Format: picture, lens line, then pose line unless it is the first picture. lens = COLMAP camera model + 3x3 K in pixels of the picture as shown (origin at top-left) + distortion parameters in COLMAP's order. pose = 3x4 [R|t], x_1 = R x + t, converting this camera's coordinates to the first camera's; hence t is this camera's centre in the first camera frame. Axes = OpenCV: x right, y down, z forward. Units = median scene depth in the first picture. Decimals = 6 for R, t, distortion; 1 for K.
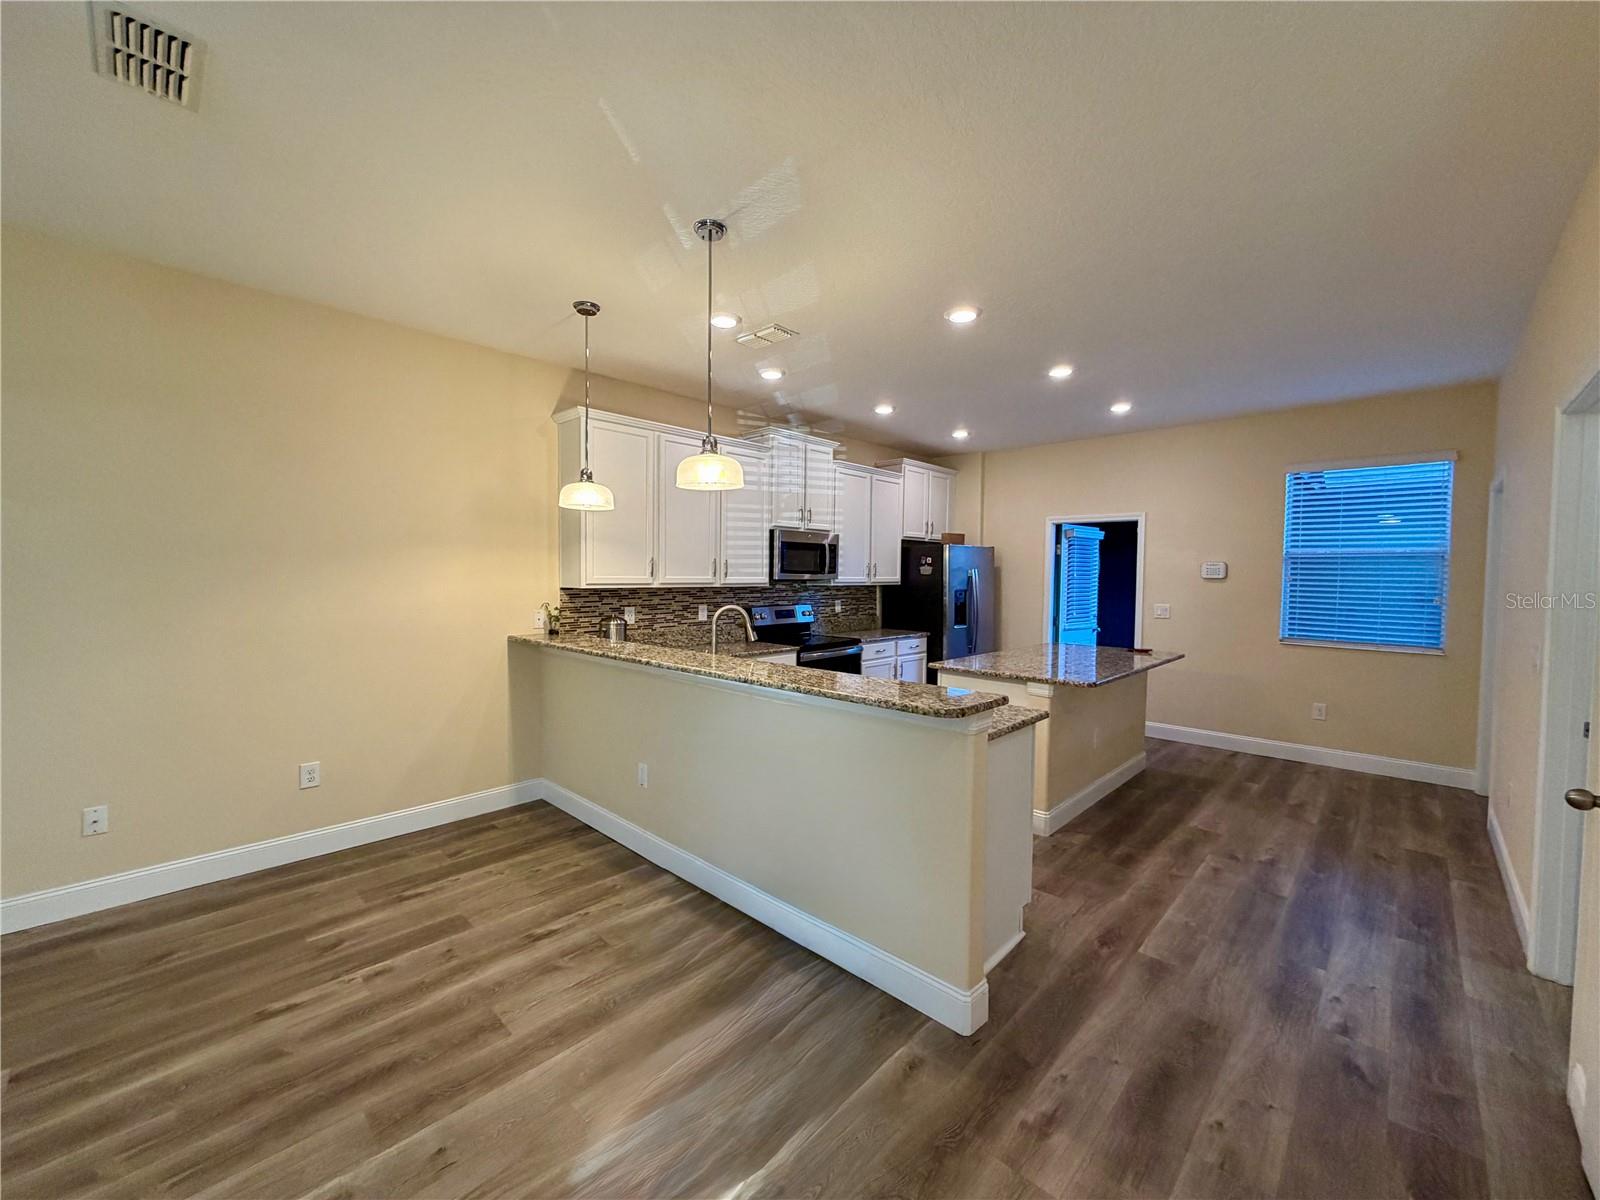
lens RADIAL K [[636.9, 0, 796.3], [0, 636.9, 600.7], [0, 0, 1]] dist [-0.000337, 0.000259]
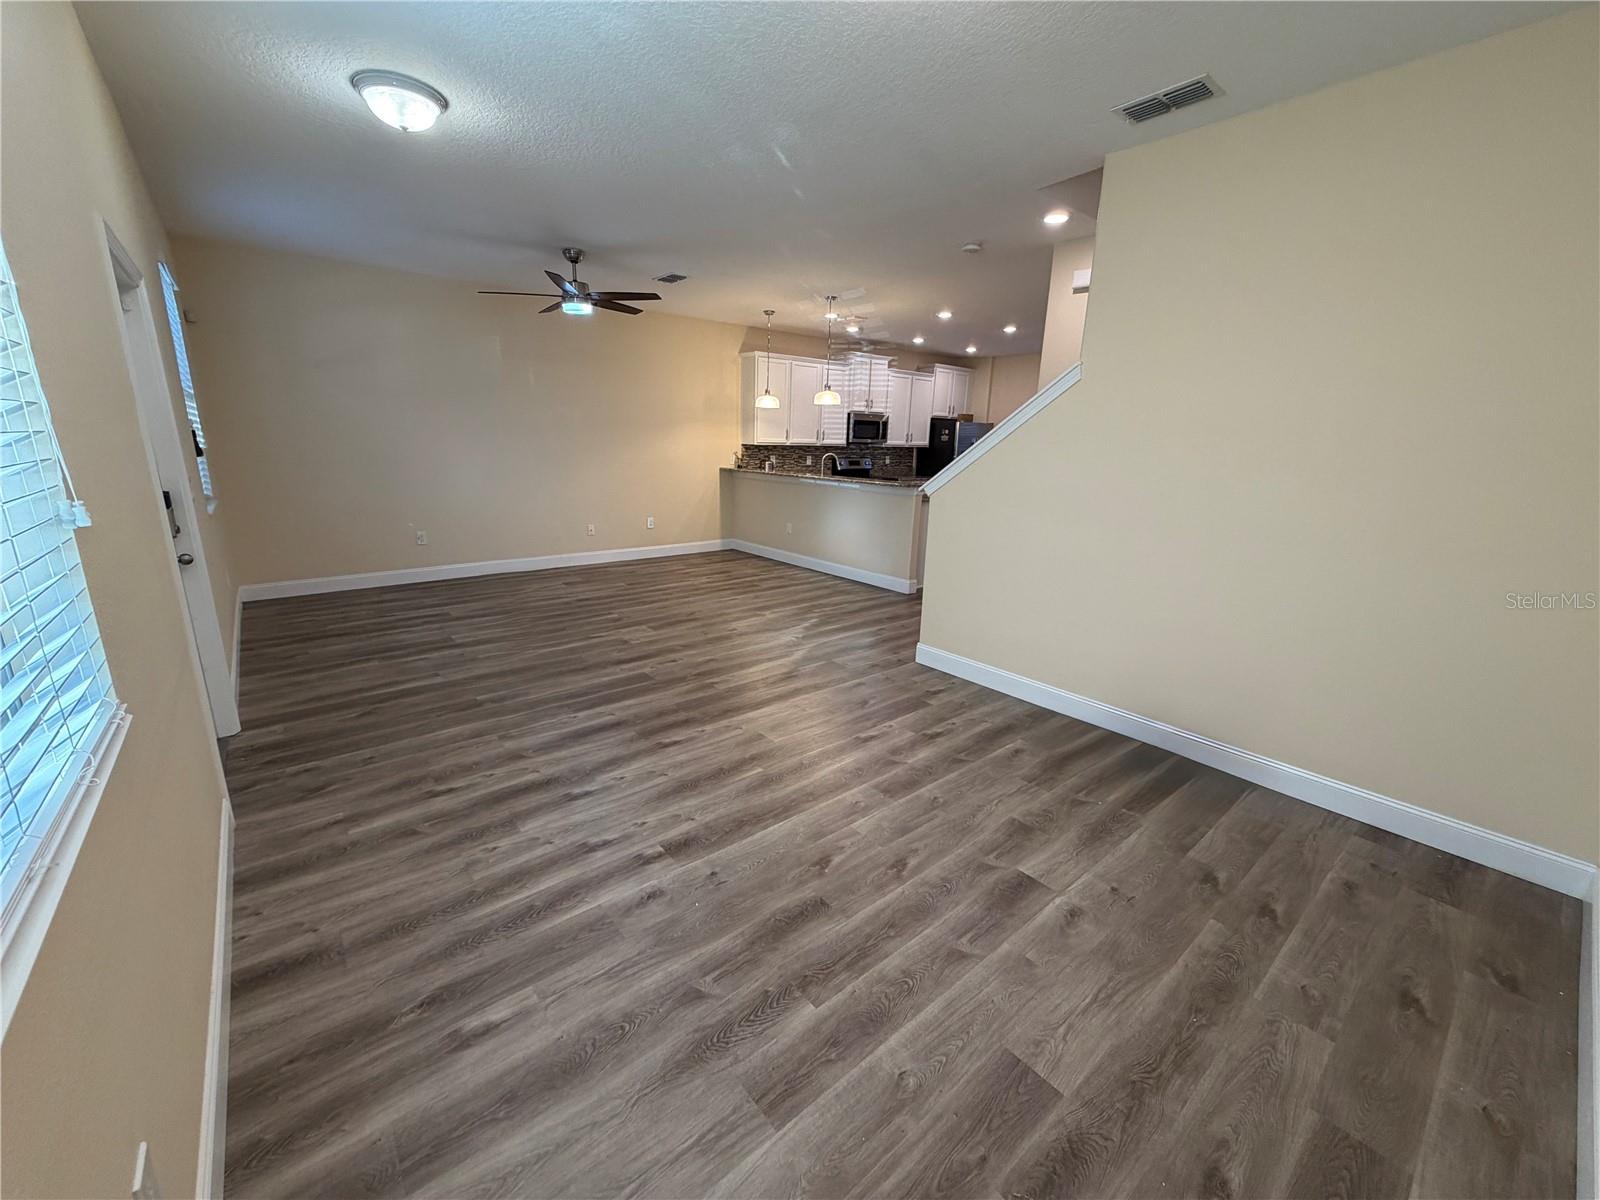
lens RADIAL K [[636.9, 0, 793.7], [0, 636.9, 595.4], [0, 0, 1]] dist [-0.000337, 0.000259]
pose [[0.993152, 0.045566, -0.107580, 0.022667], [-0.023003, 0.979048, 0.202327, 0.030482], [0.114545, -0.198467, 0.973391, -0.864657]]
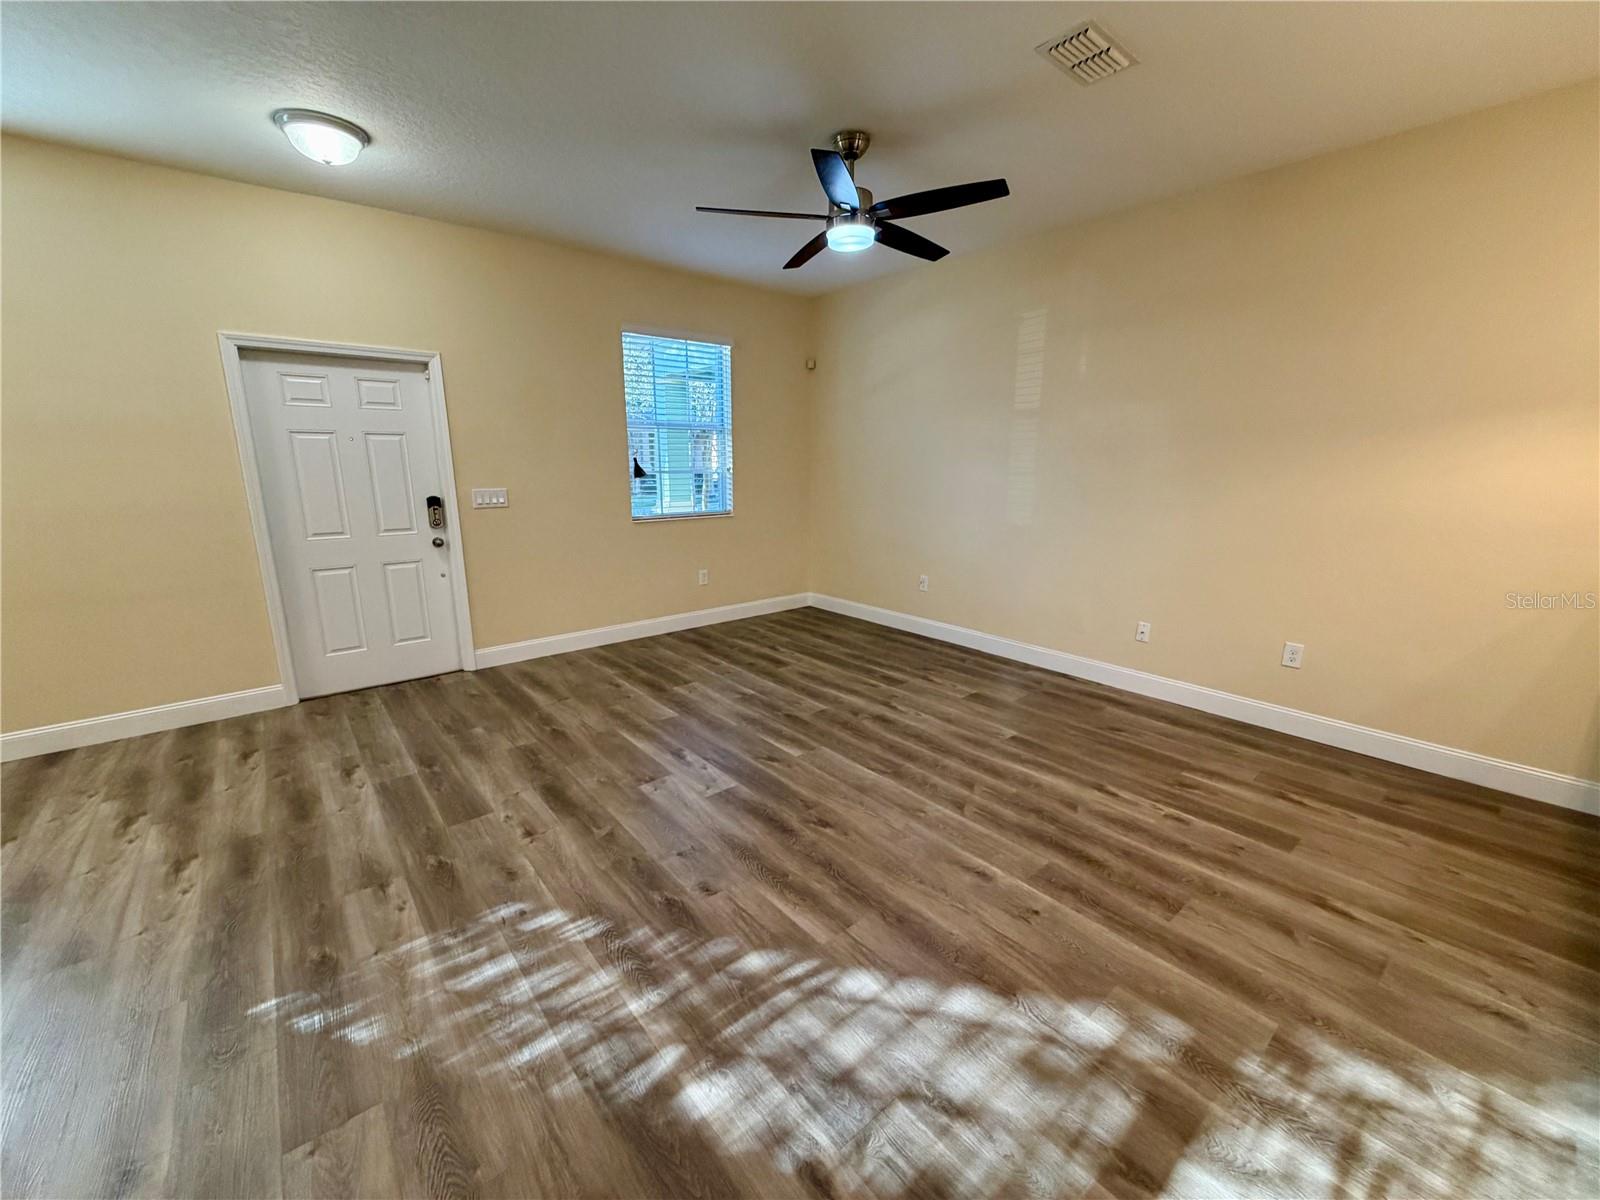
lens RADIAL K [[636.9, 0, 791.4], [0, 636.9, 601.2], [0, 0, 1]] dist [-0.000337, 0.000259]
pose [[-0.112649, 0.213539, -0.970418, 0.199620], [-0.040704, 0.974823, 0.219233, -0.001237], [0.992801, 0.064196, -0.101121, 0.199001]]
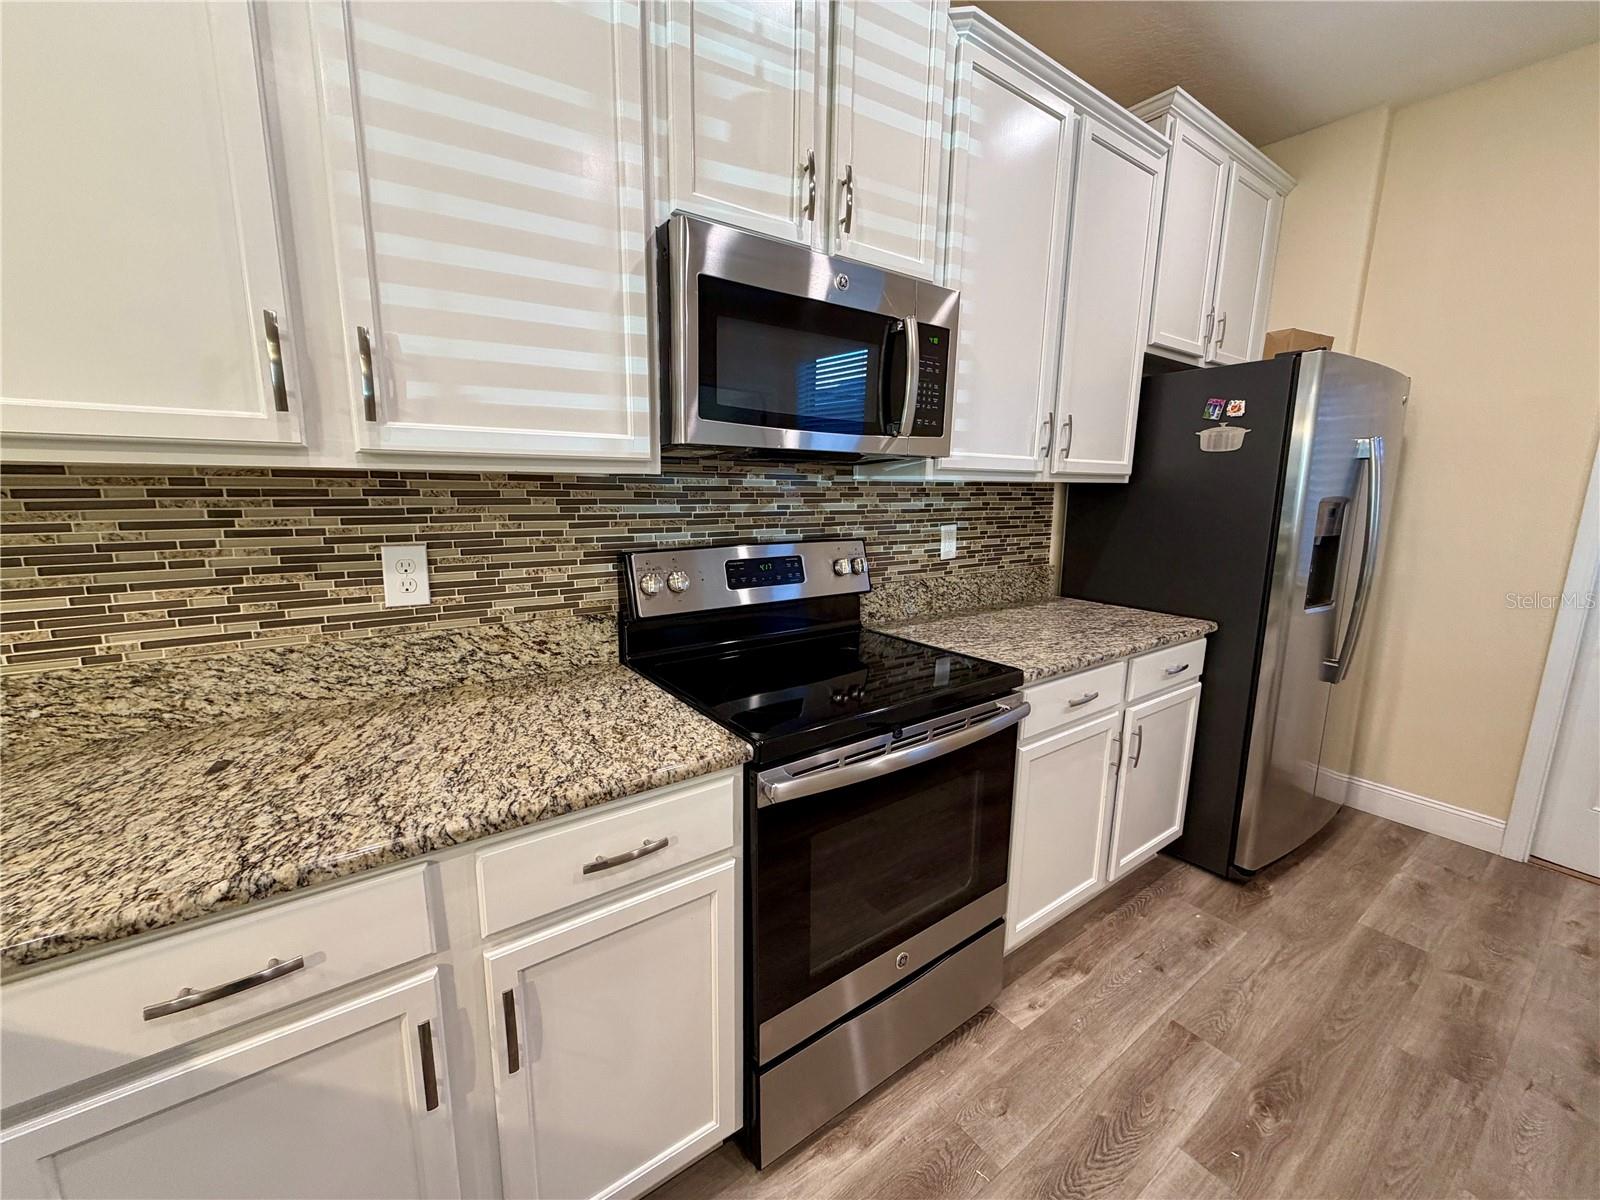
lens RADIAL K [[636.9, 0, 793.8], [0, 636.9, 598.7], [0, 0, 1]] dist [-0.000337, 0.000259]
pose [[0.982842, 0.037160, -0.180668, 0.058281], [-0.012413, 0.990601, 0.136221, -0.009292], [0.184032, -0.131641, 0.974065, 0.792604]]
